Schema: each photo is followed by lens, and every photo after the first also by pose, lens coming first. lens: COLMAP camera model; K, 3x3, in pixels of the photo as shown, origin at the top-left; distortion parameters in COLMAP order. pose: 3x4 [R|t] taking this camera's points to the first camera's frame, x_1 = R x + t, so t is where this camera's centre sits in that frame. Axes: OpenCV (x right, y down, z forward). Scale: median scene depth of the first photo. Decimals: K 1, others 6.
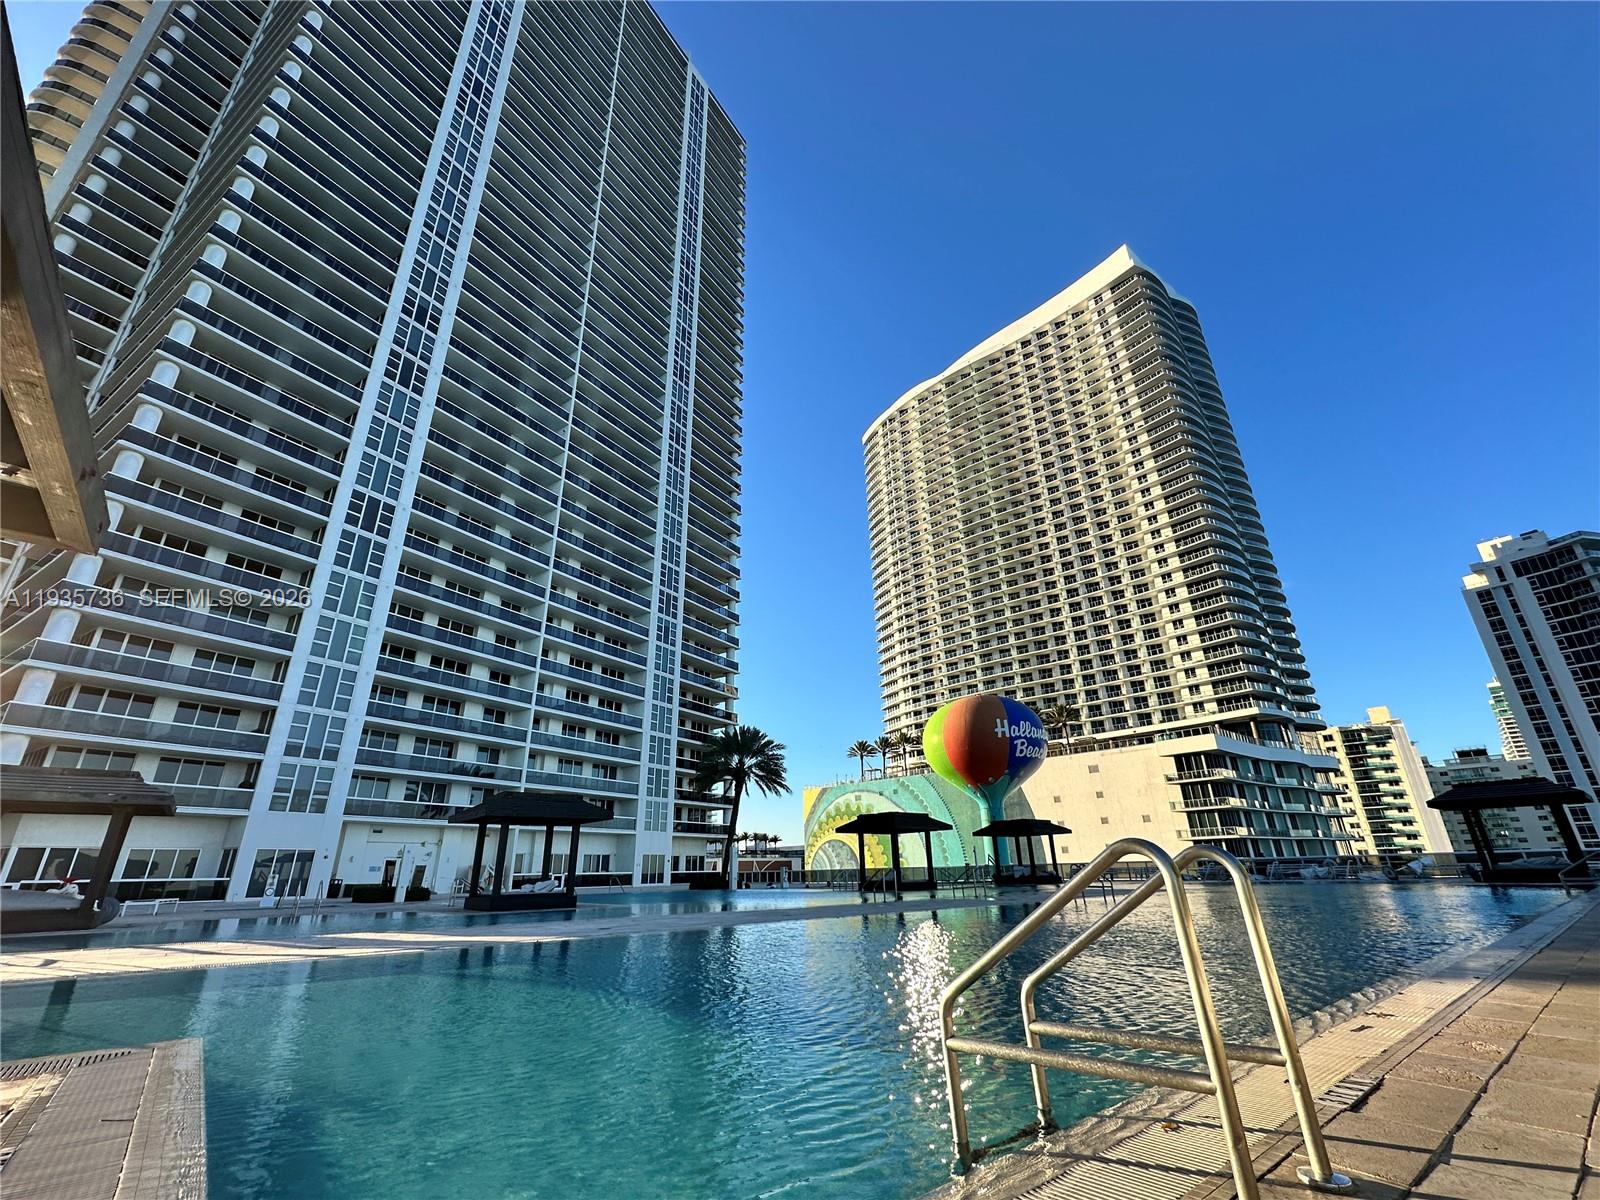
lens RADIAL K [[674.4, 0, 799.3], [0, 674.4, 599.3], [0, 0, 1]] dist [-0.001337, -0.000059]
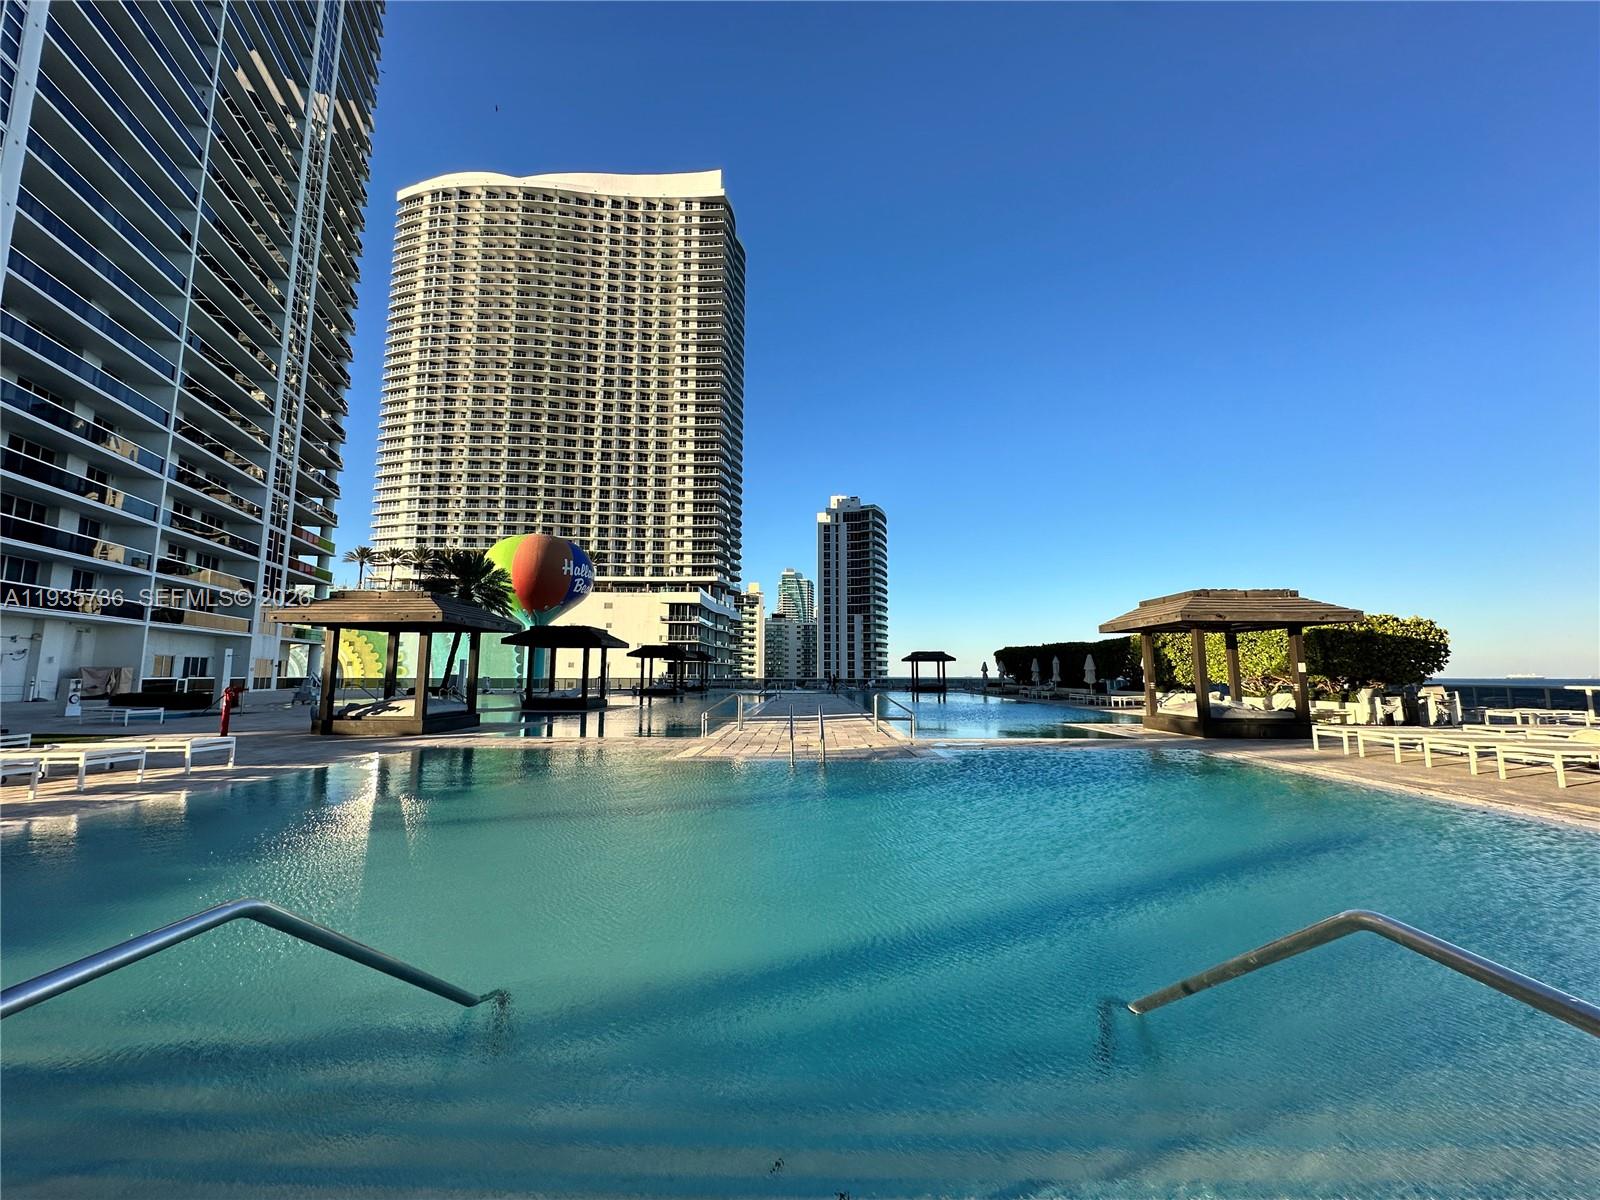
lens RADIAL K [[635.2, 0, 800.0], [0, 635.2, 600.0], [0, 0, 1]] dist [-0.002490, -0.000051]
pose [[0.649525, 0.109497, 0.752414, -0.199319], [-0.297590, 0.947243, 0.119046, -0.005407], [-0.699684, -0.301234, 0.647843, -0.013301]]
